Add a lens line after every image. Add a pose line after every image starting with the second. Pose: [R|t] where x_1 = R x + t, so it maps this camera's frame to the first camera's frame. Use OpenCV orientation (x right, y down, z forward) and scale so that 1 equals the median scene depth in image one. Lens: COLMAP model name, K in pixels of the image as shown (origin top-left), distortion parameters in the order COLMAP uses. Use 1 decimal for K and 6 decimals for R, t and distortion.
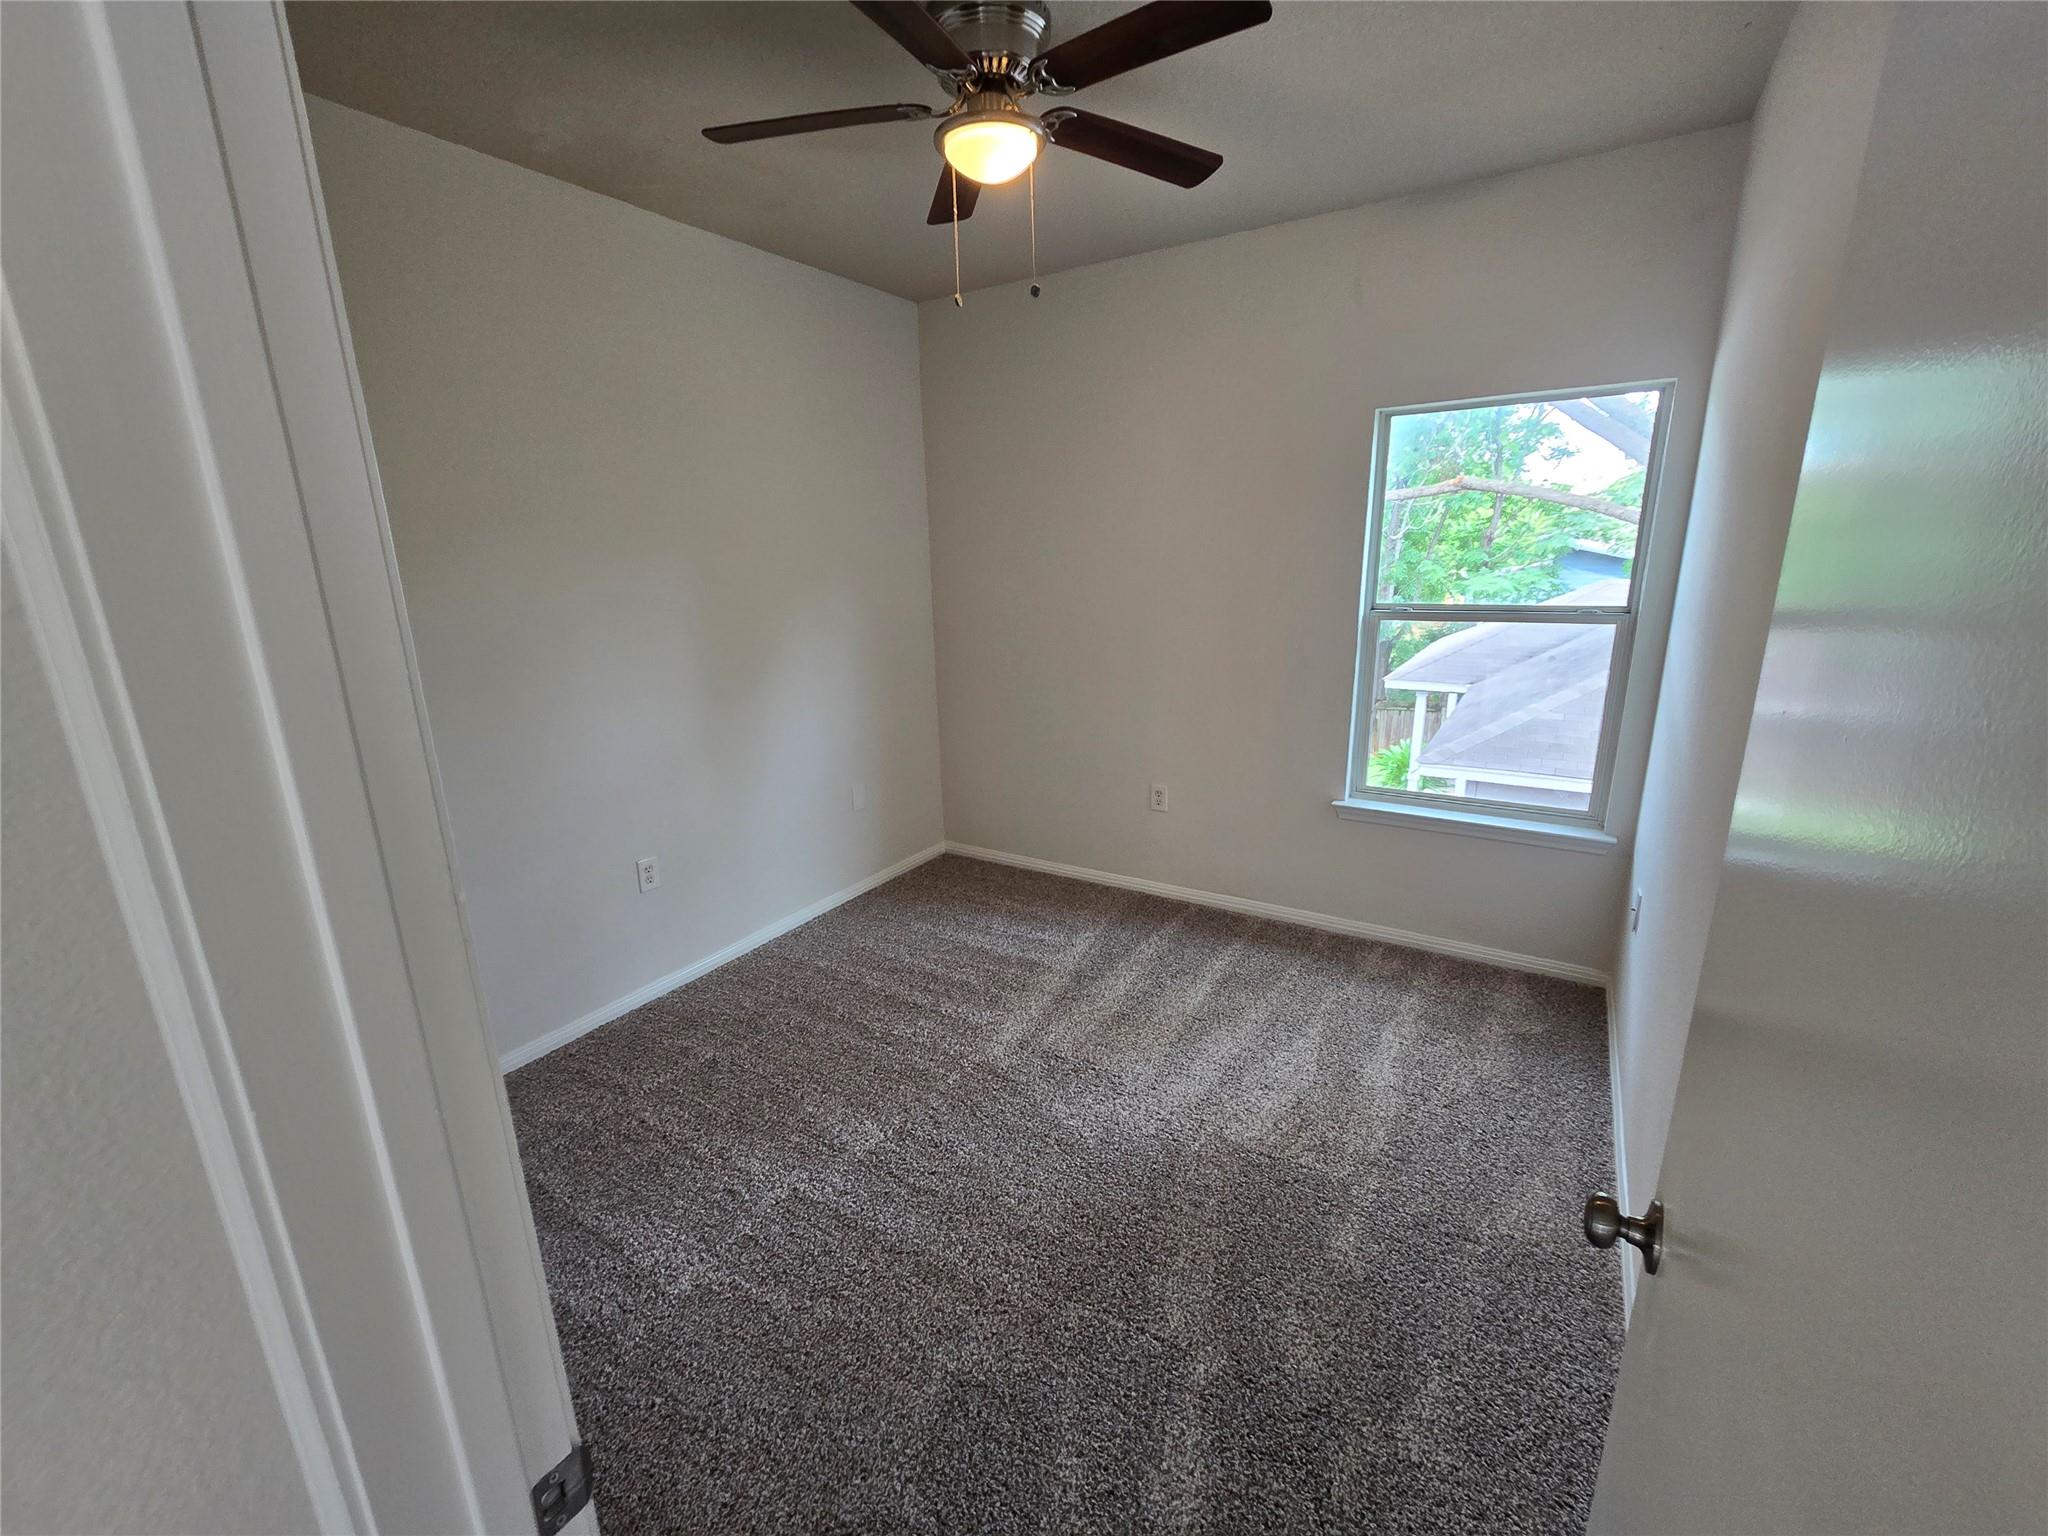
lens RADIAL K [[840.7, 0, 1021.0], [0, 840.7, 759.2], [0, 0, 1]] dist [-0.011600, 0.004126]
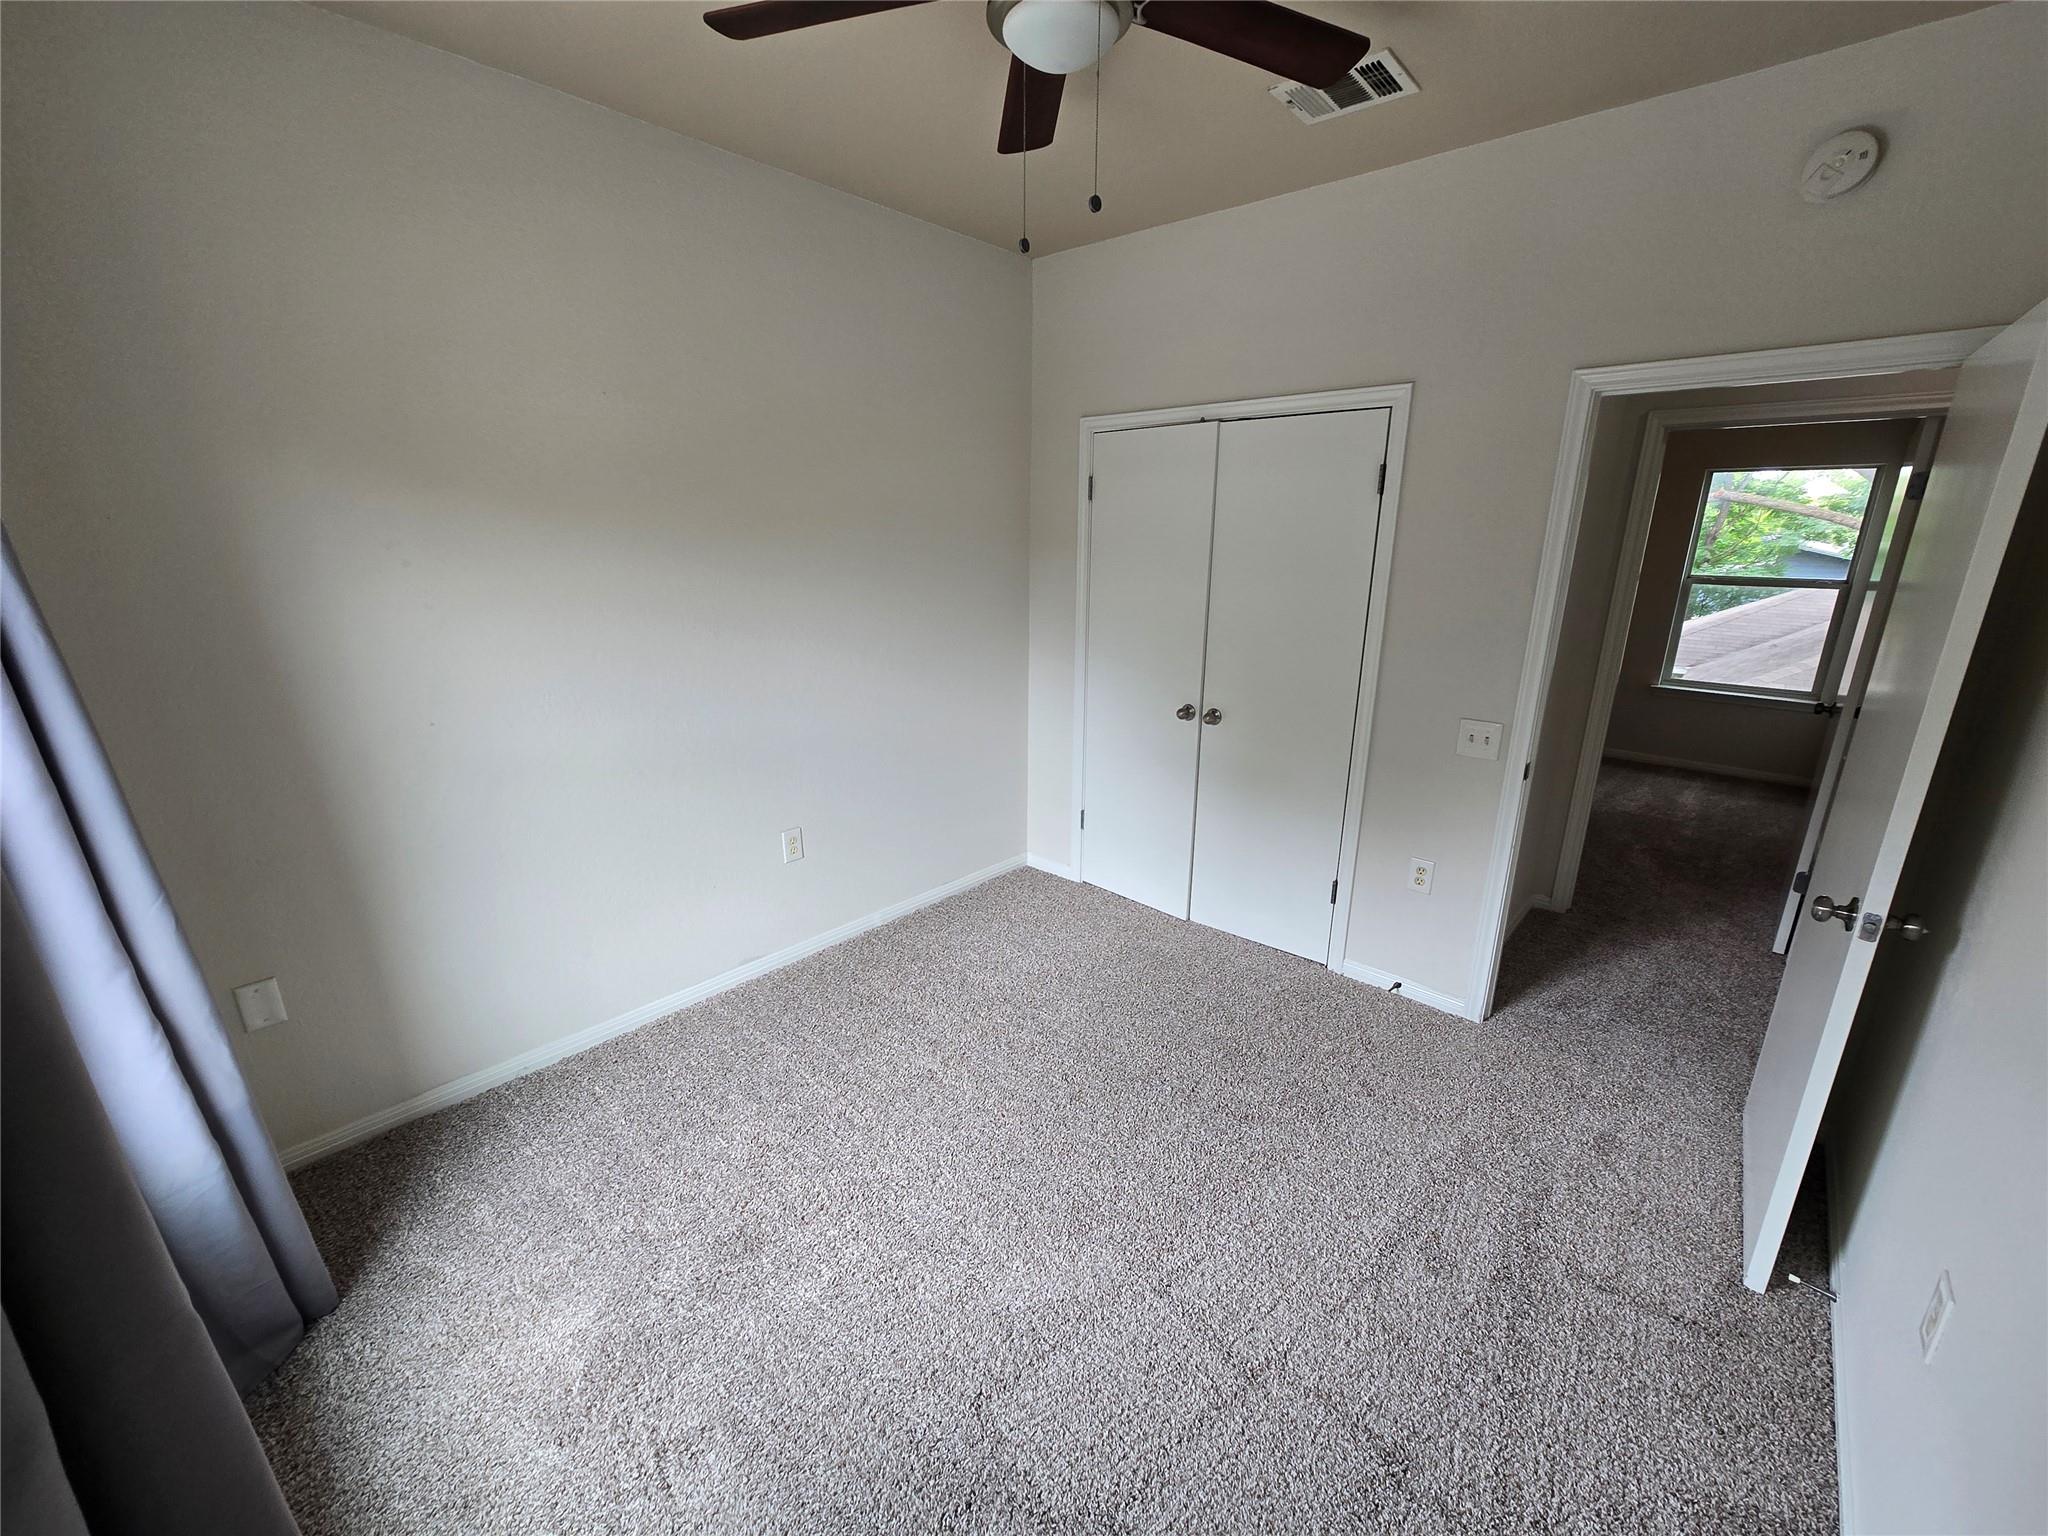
lens RADIAL K [[840.7, 0, 1020.3], [0, 840.7, 765.9], [0, 0, 1]] dist [-0.011600, 0.004126]
pose [[0.986099, 0.073243, -0.149143, -0.345480], [-0.068667, 0.997004, 0.035607, 0.127745], [0.151304, -0.024870, 0.988174, -0.496816]]
